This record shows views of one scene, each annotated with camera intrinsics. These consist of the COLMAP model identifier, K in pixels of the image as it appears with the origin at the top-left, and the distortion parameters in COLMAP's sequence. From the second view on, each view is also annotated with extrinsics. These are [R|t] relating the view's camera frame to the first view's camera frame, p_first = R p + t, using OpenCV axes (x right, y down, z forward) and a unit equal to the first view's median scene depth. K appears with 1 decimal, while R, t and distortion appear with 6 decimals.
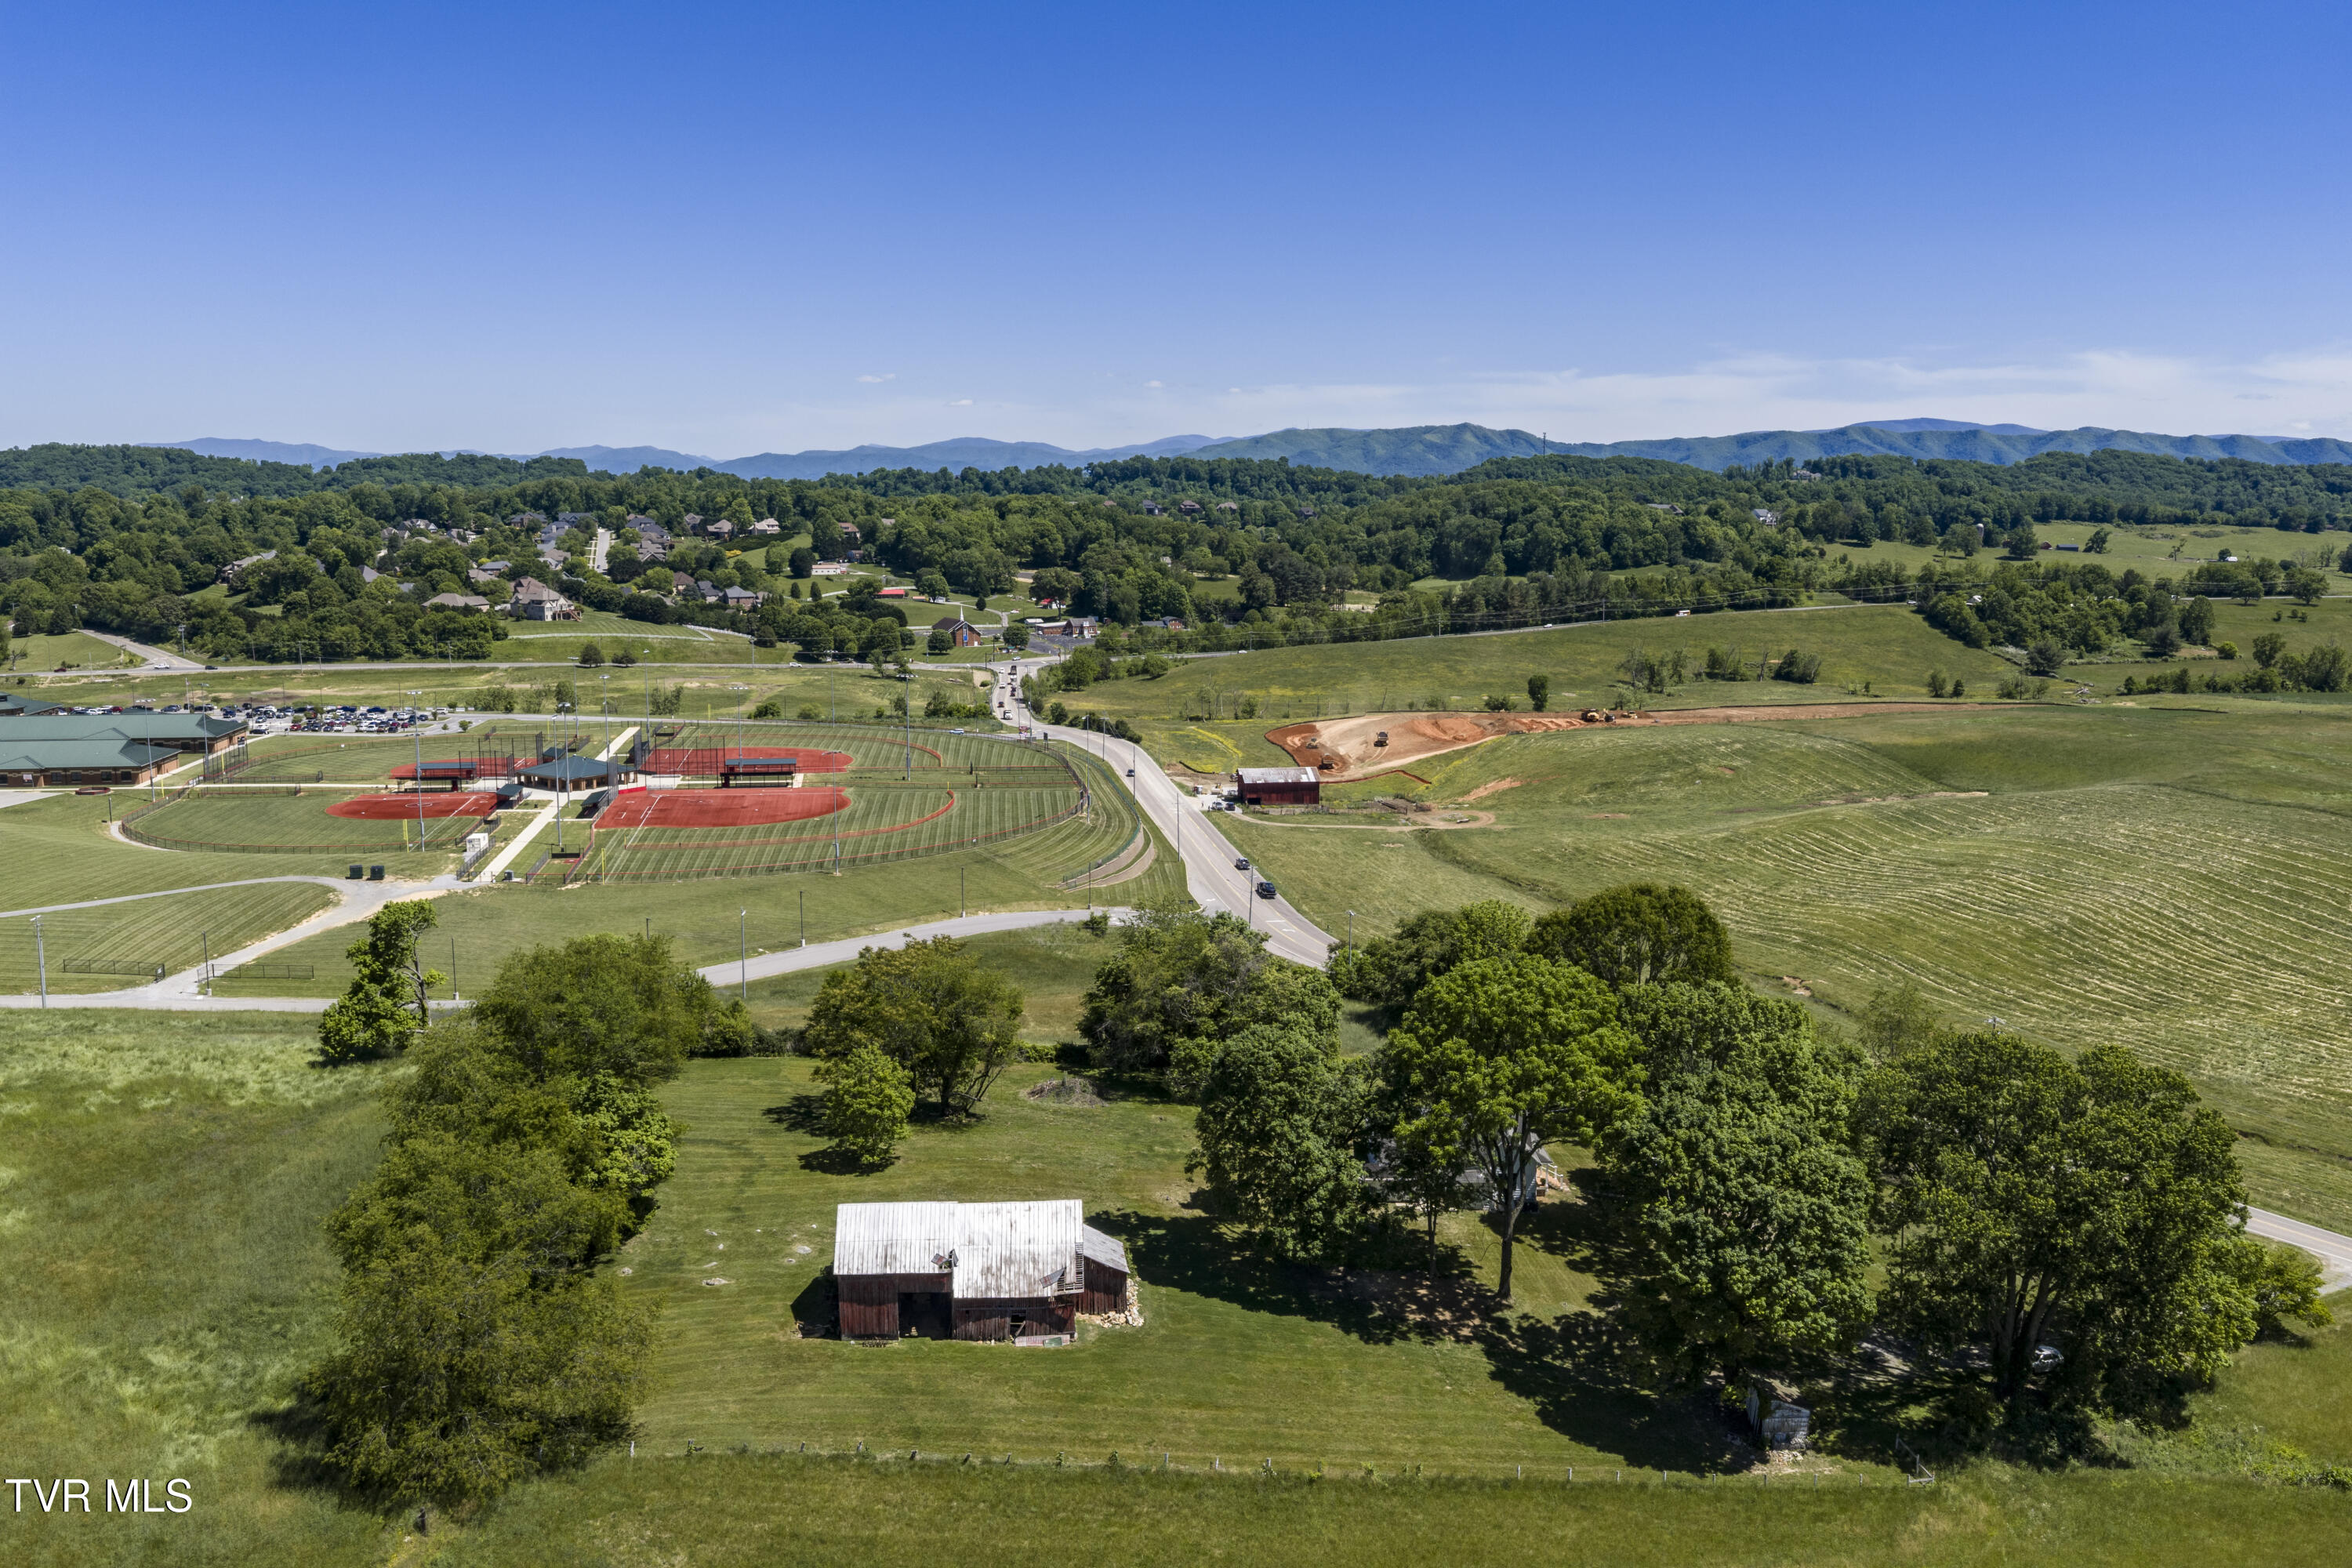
lens RADIAL K [[1911.7, 0, 1174.9], [0, 1911.7, 781.5], [0, 0, 1]] dist [0.008659, -0.001030]
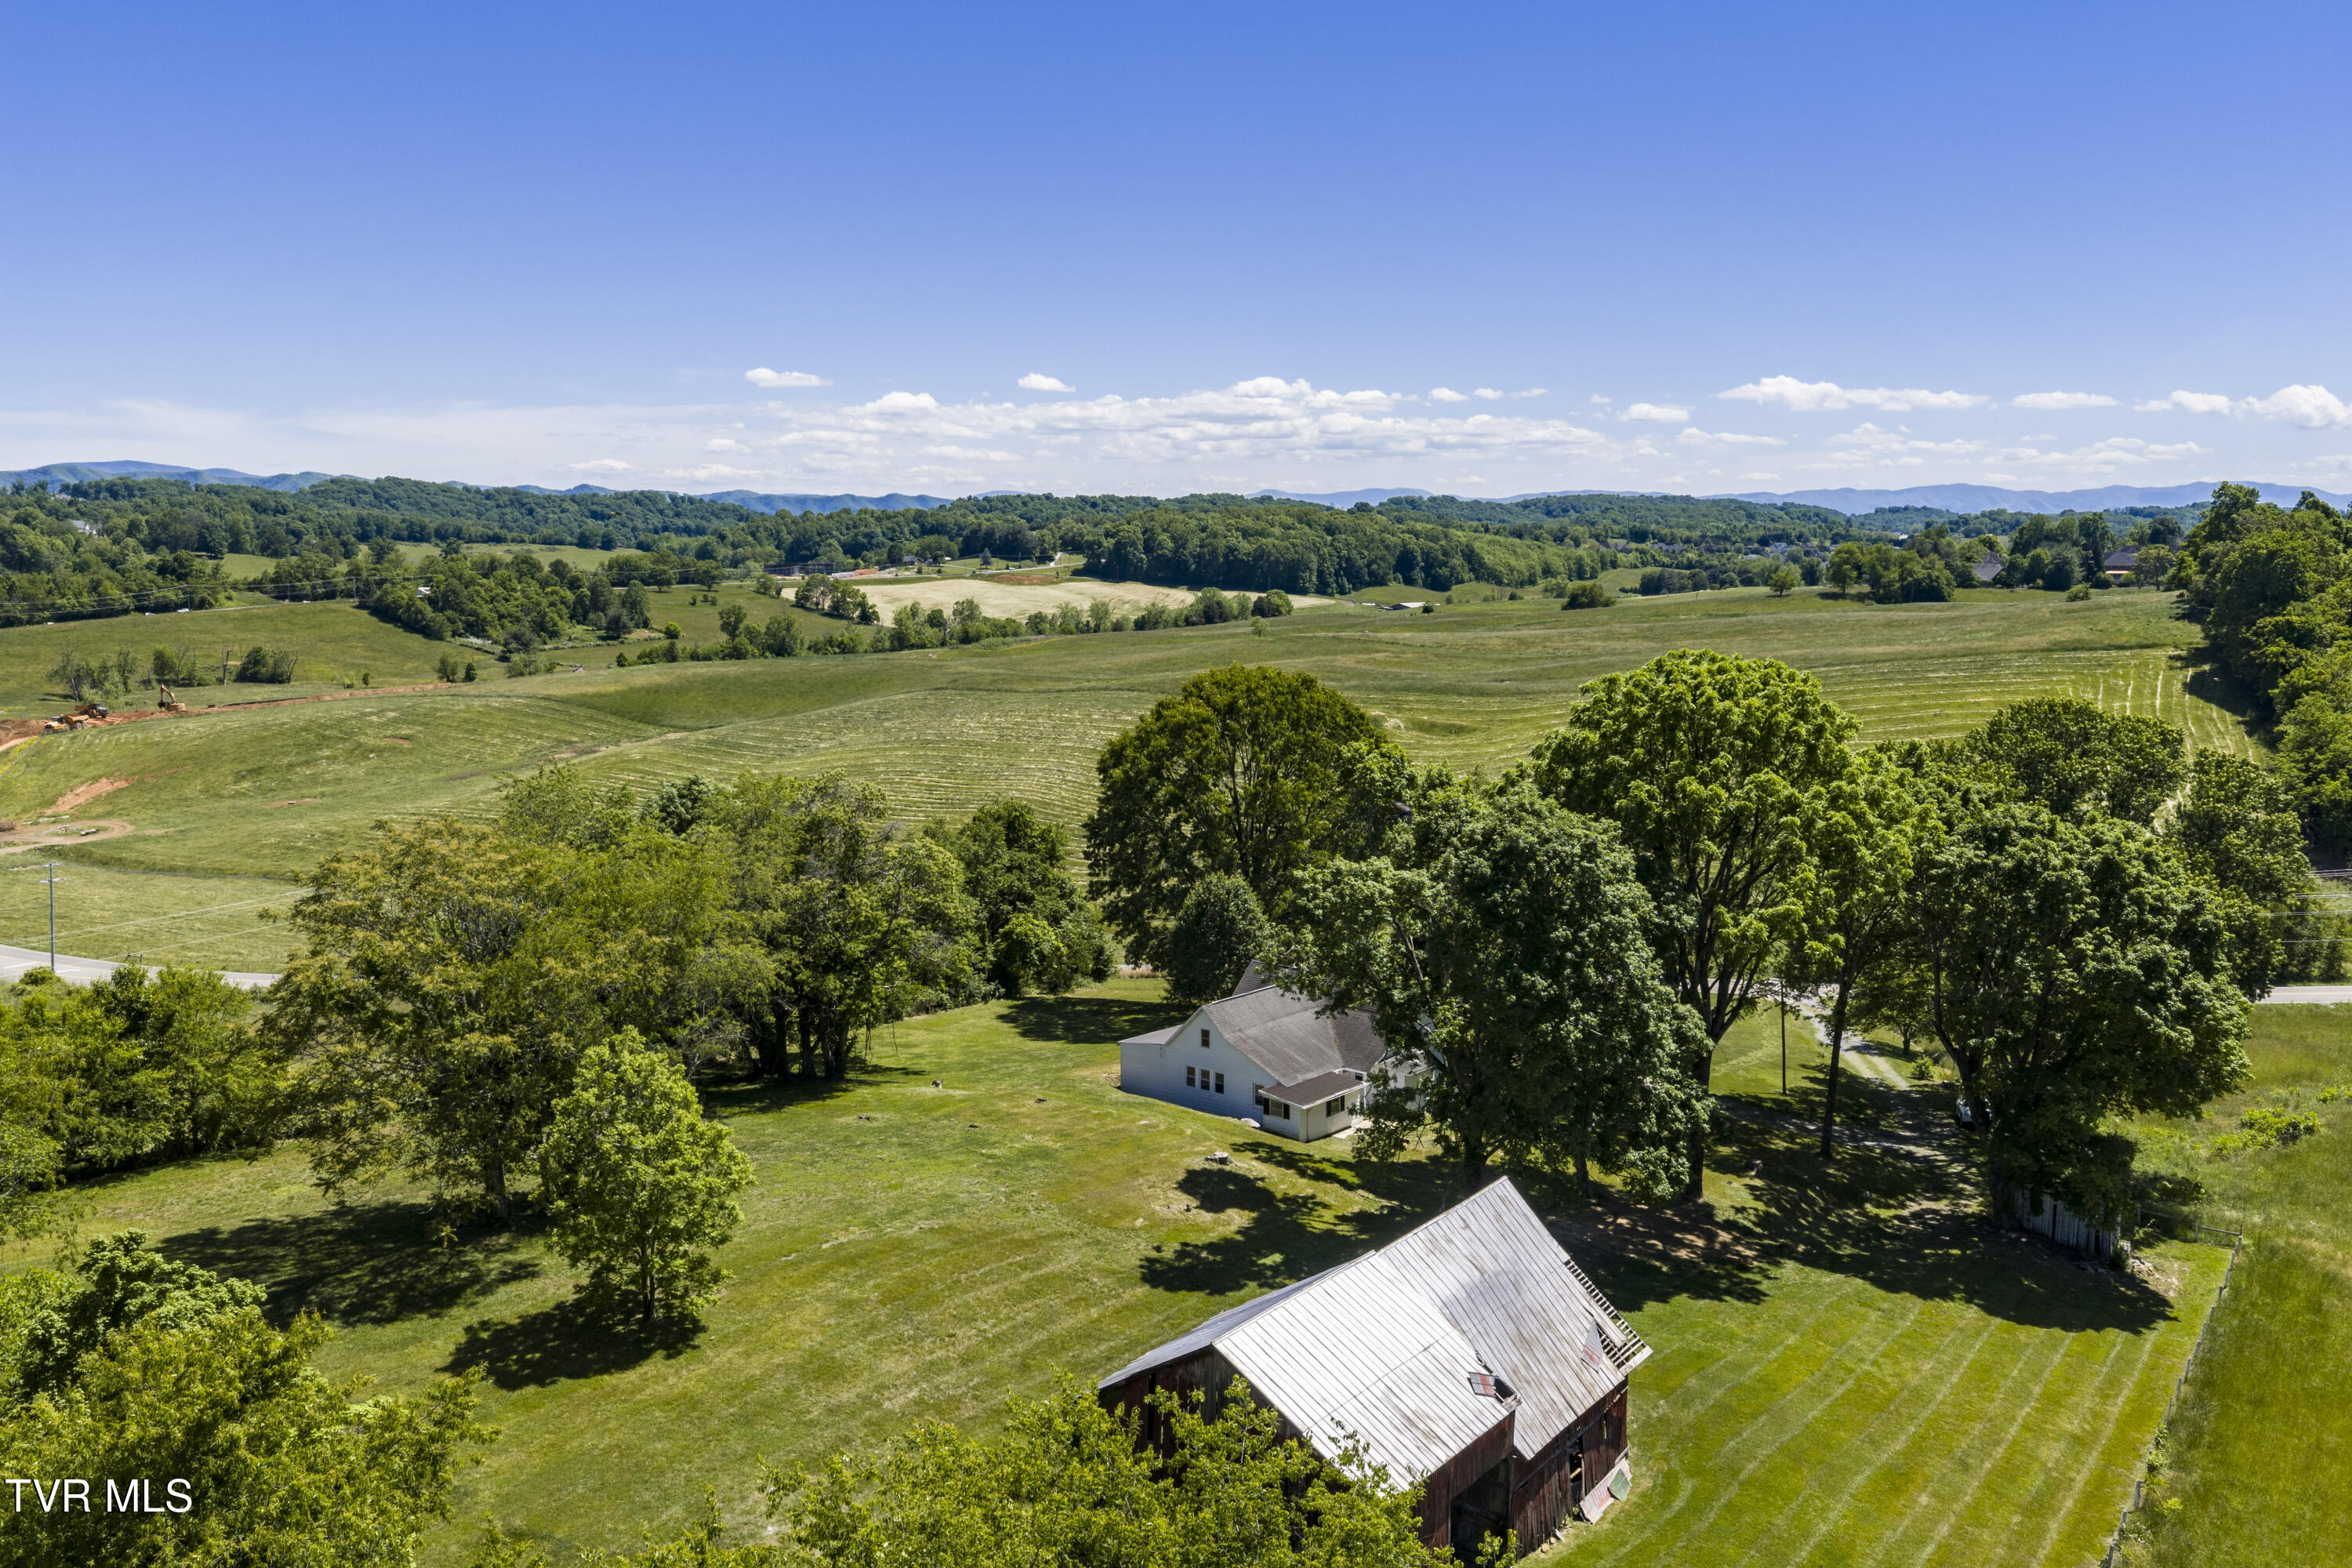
lens RADIAL K [[1911.7, 0, 1176.5], [0, 1911.7, 788.5], [0, 0, 1]] dist [0.008659, -0.001030]
pose [[0.654423, -0.101013, 0.749351, -0.061471], [0.114535, 0.992844, 0.033810, 0.013310], [-0.747403, 0.063701, 0.661310, 0.101786]]
